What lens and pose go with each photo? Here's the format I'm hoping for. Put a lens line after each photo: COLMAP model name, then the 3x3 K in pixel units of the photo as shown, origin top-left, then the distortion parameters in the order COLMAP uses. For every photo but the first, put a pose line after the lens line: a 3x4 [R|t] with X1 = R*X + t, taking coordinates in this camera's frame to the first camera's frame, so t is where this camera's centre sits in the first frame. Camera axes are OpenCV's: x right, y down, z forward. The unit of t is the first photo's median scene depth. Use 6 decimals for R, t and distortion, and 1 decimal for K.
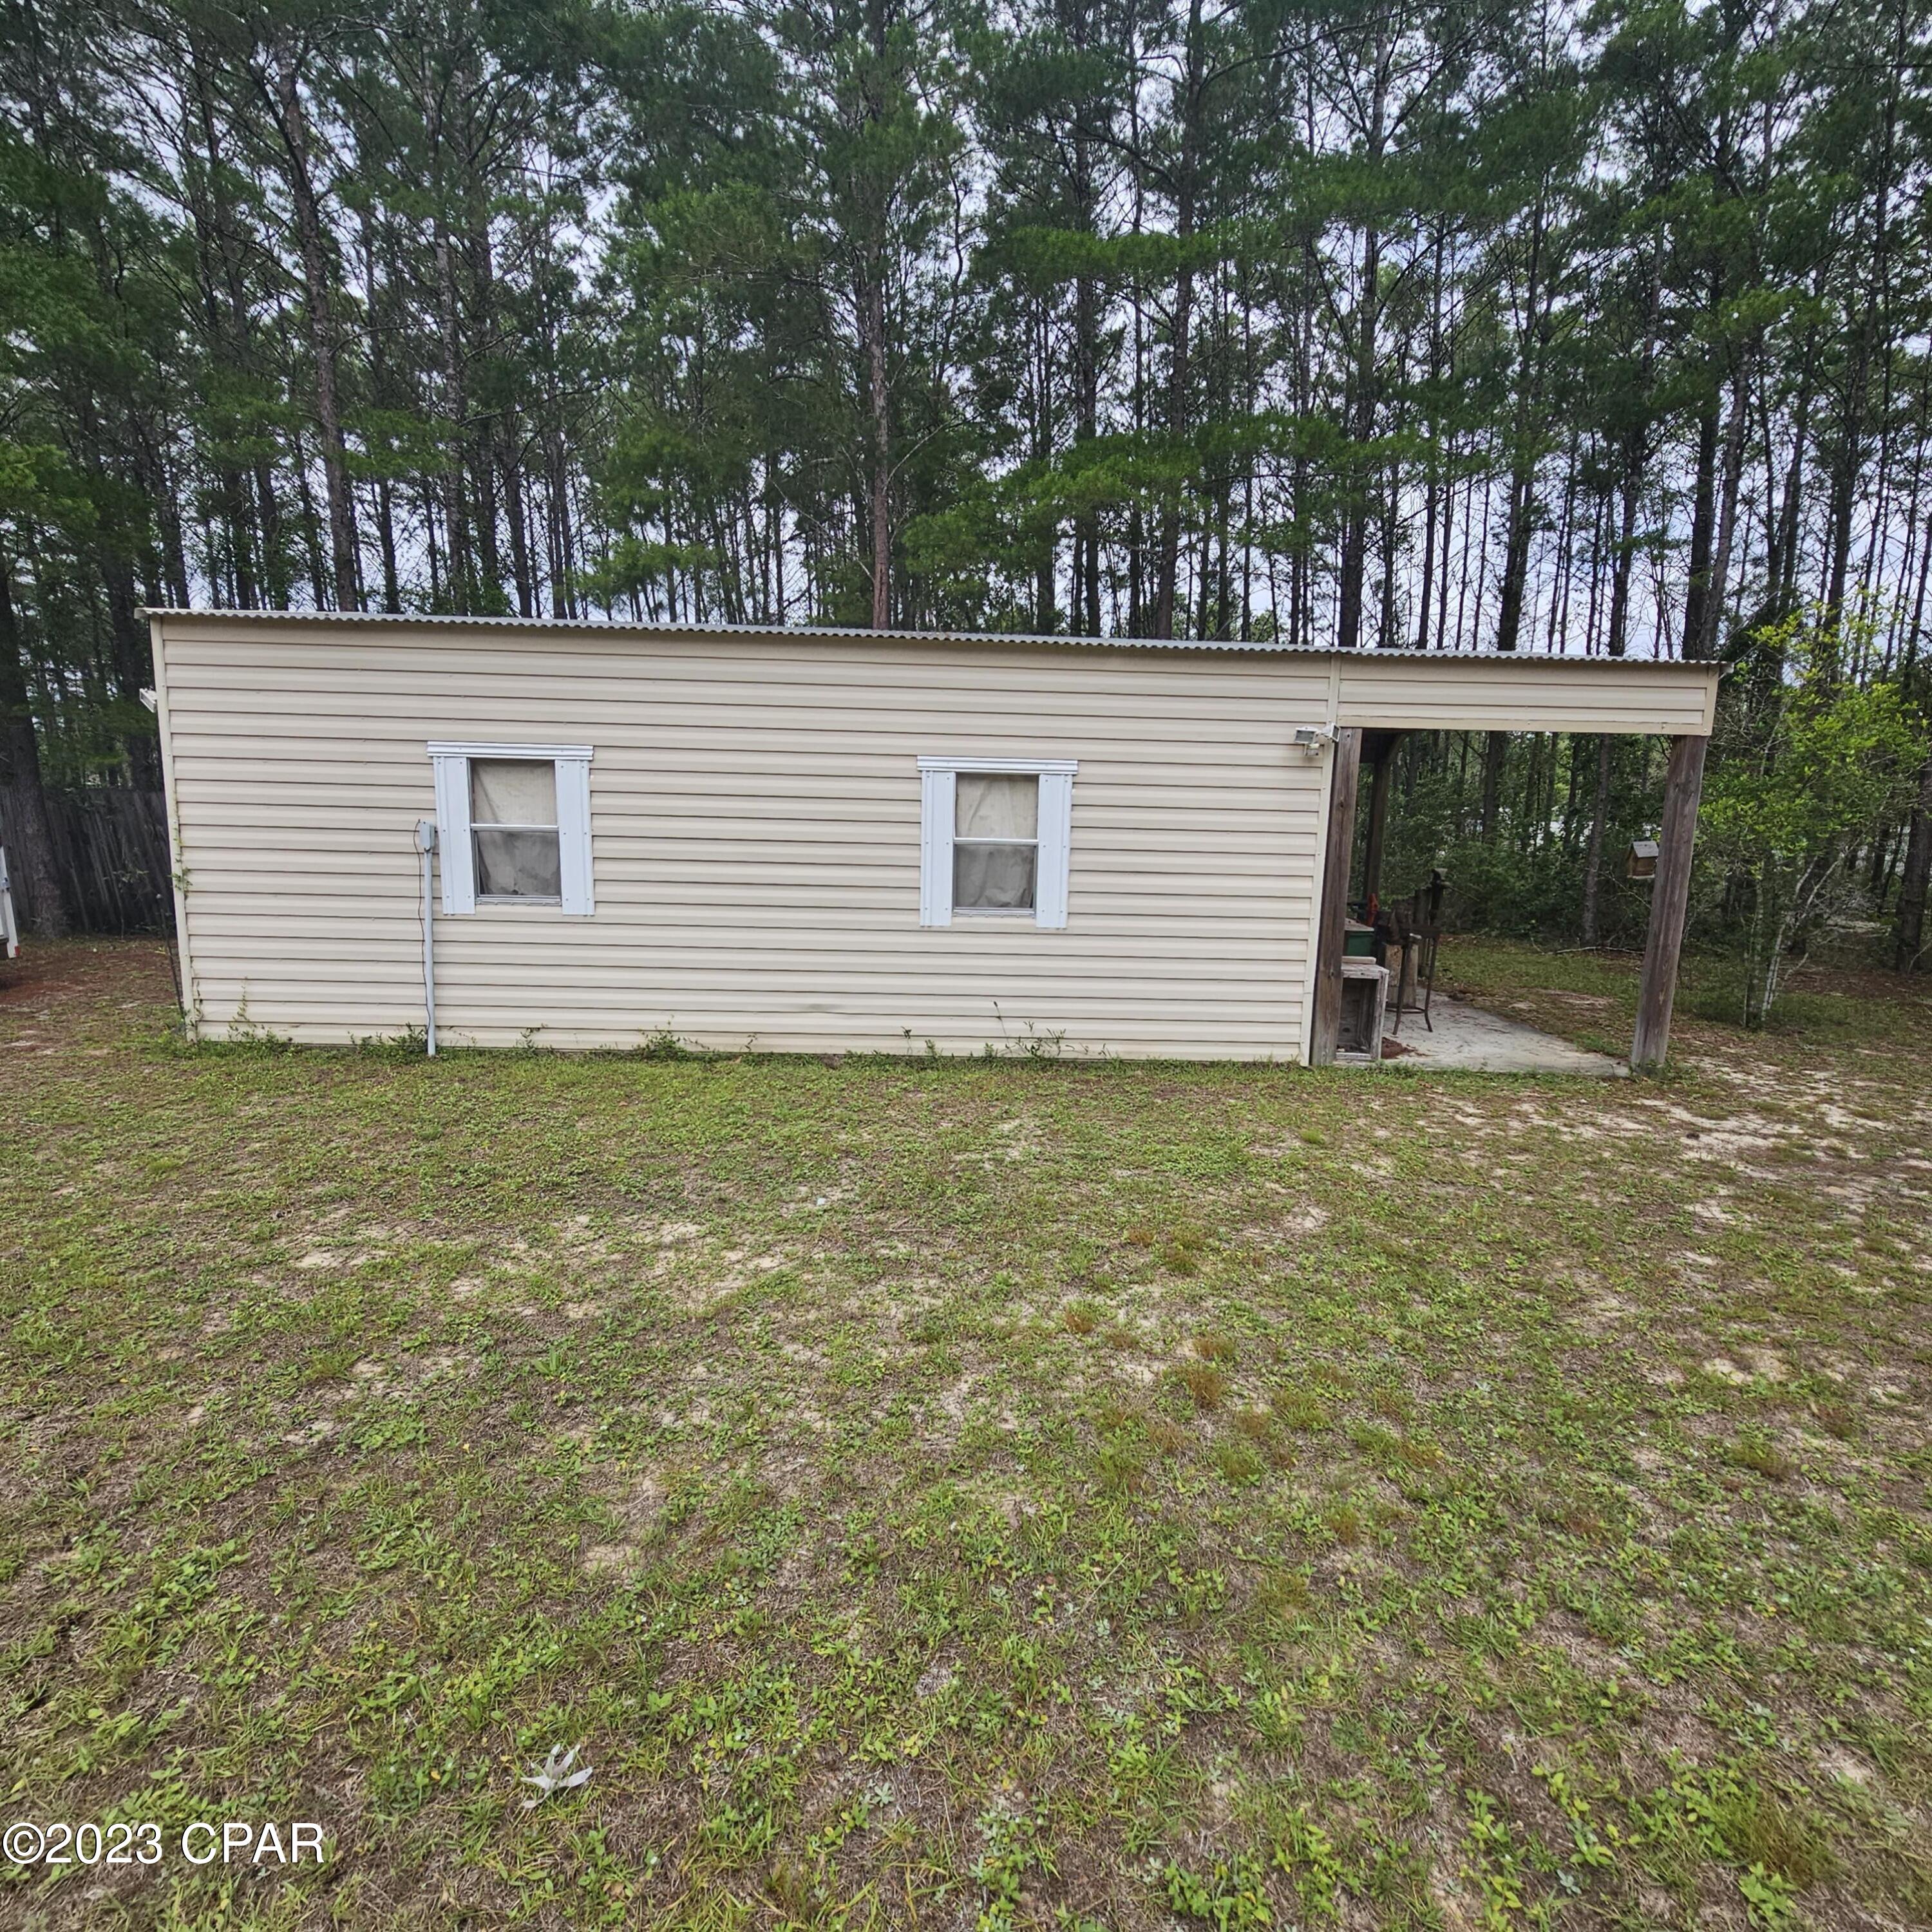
lens RADIAL K [[1061.5, 0, 962.7], [0, 1061.5, 977.8], [0, 0, 1]] dist [-0.002594, 0.001386]
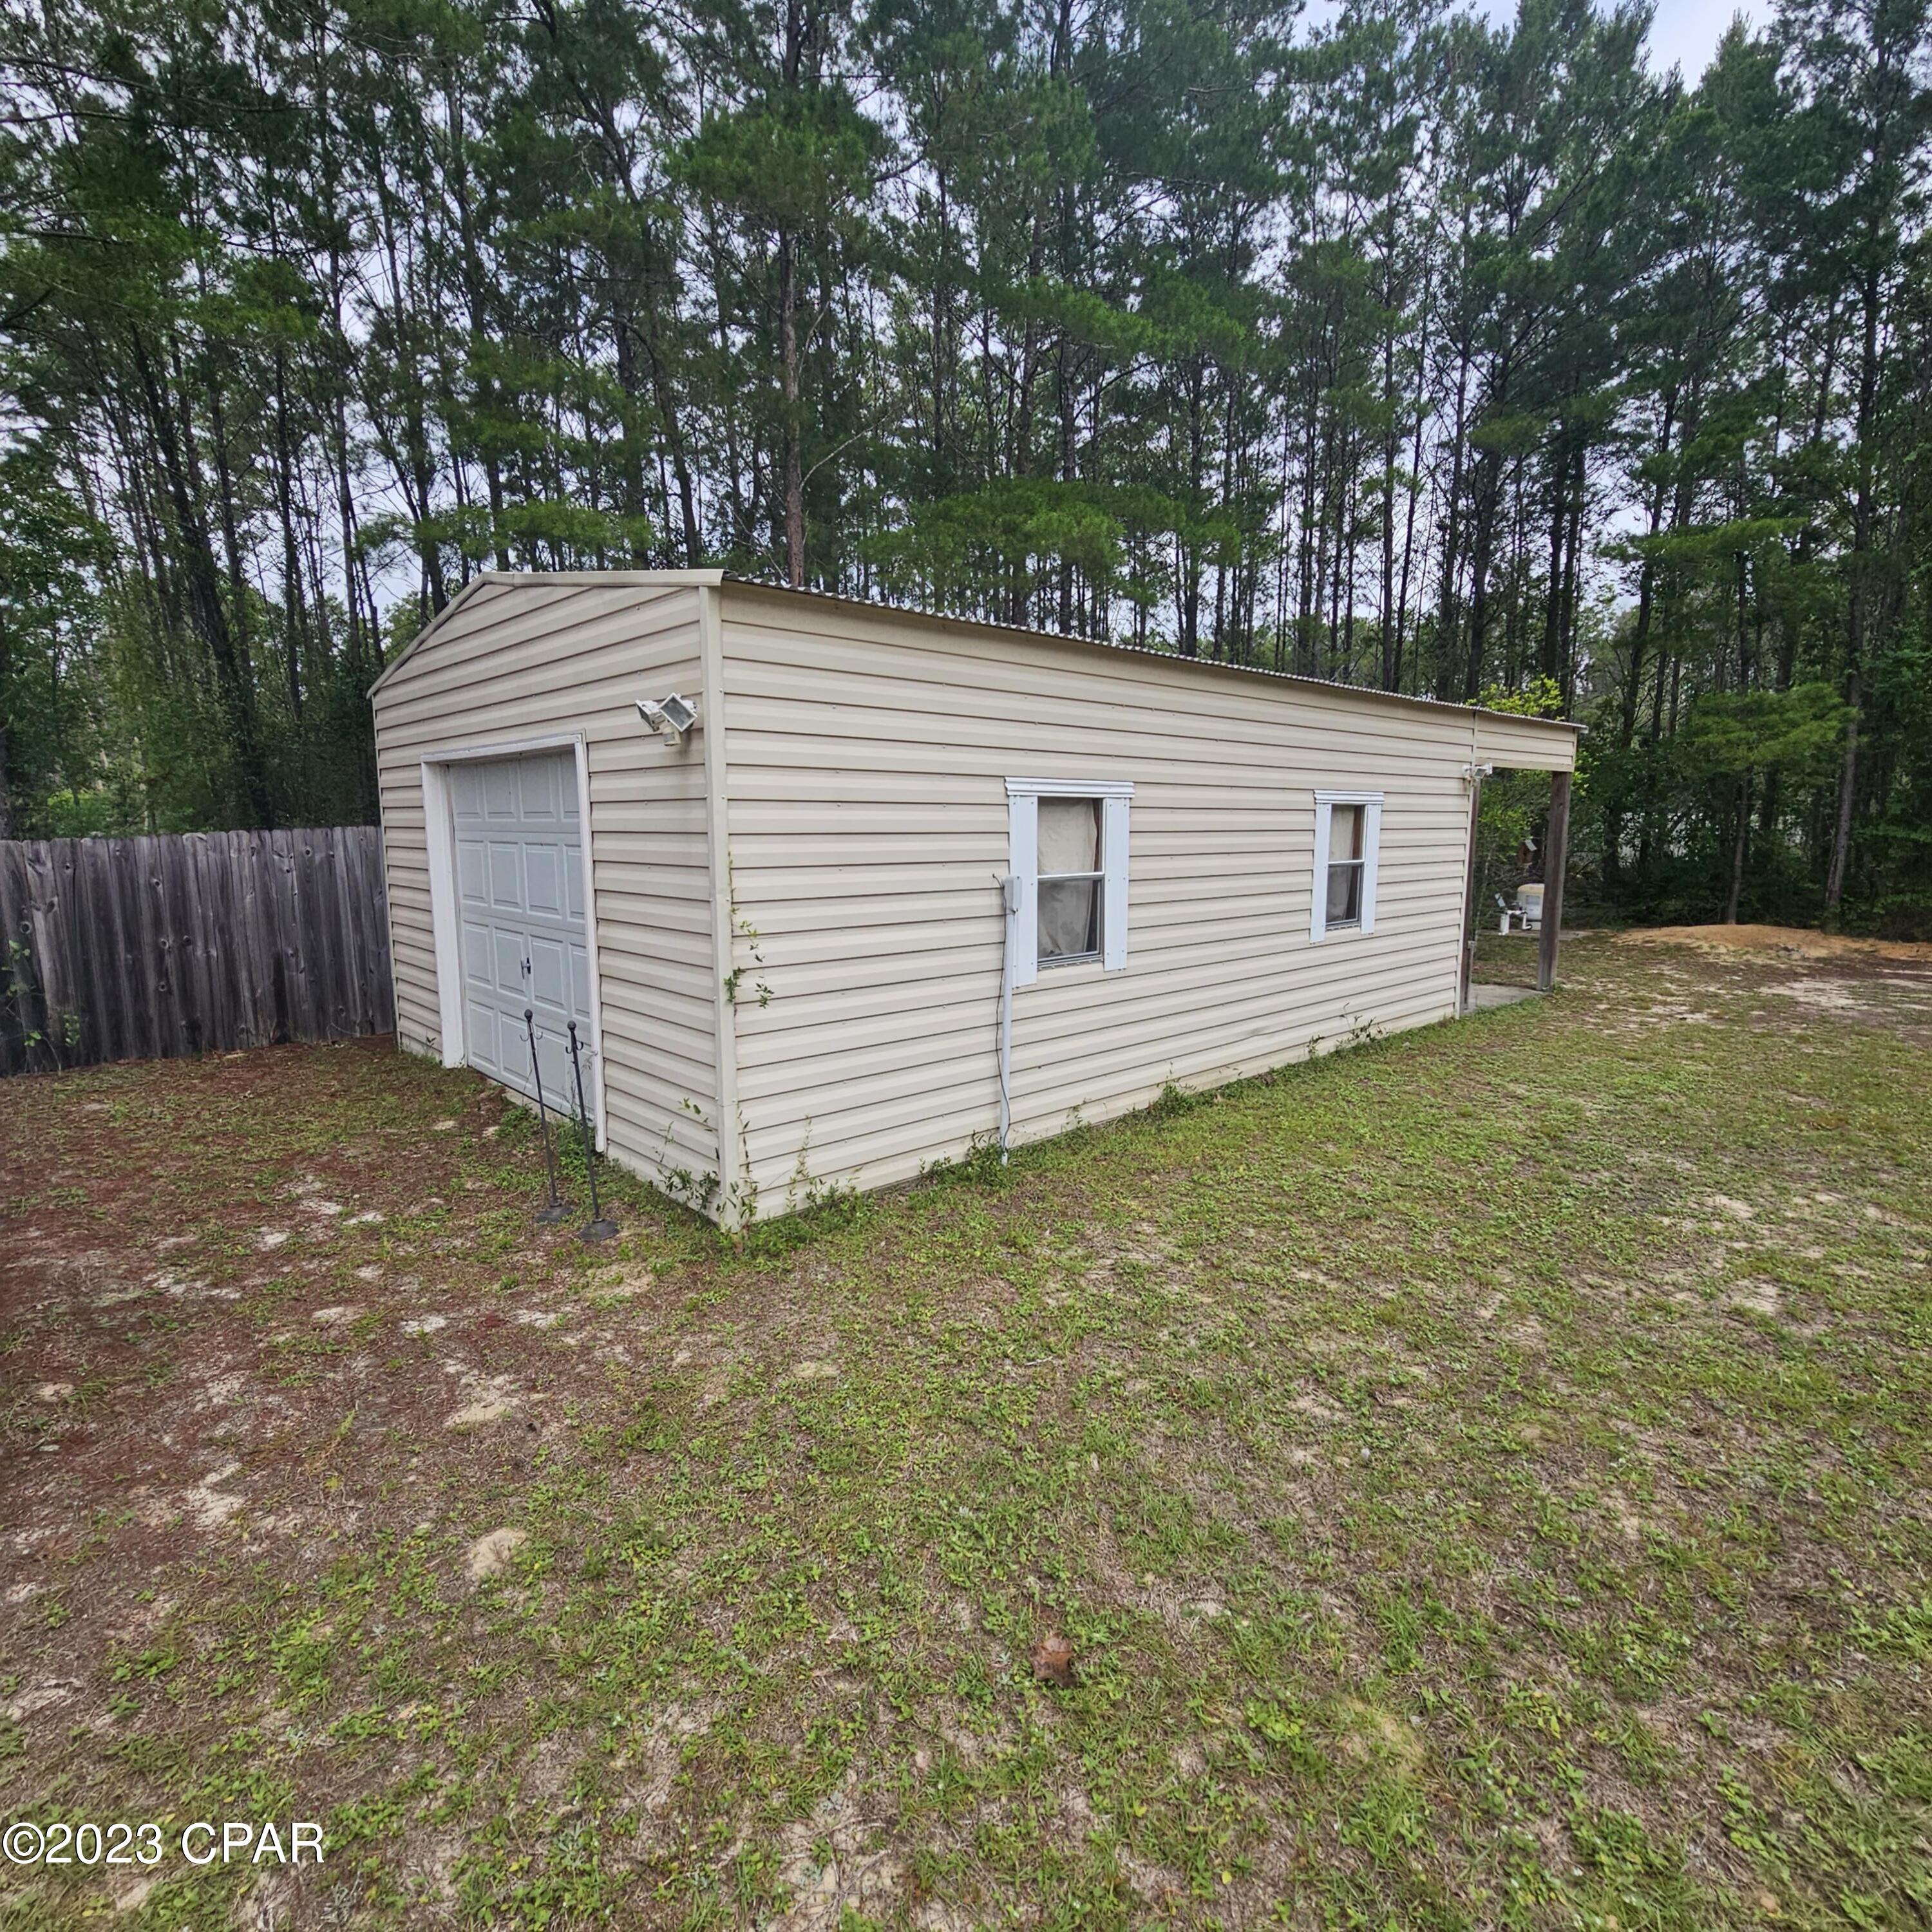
lens RADIAL K [[1061.5, 0, 962.7], [0, 1061.5, 977.8], [0, 0, 1]] dist [-0.002594, 0.001386]
pose [[0.751497, -0.123983, 0.647982, -1.028876], [0.124576, 0.991181, 0.045172, -0.107731], [-0.647868, 0.046777, 0.760315, 0.397285]]
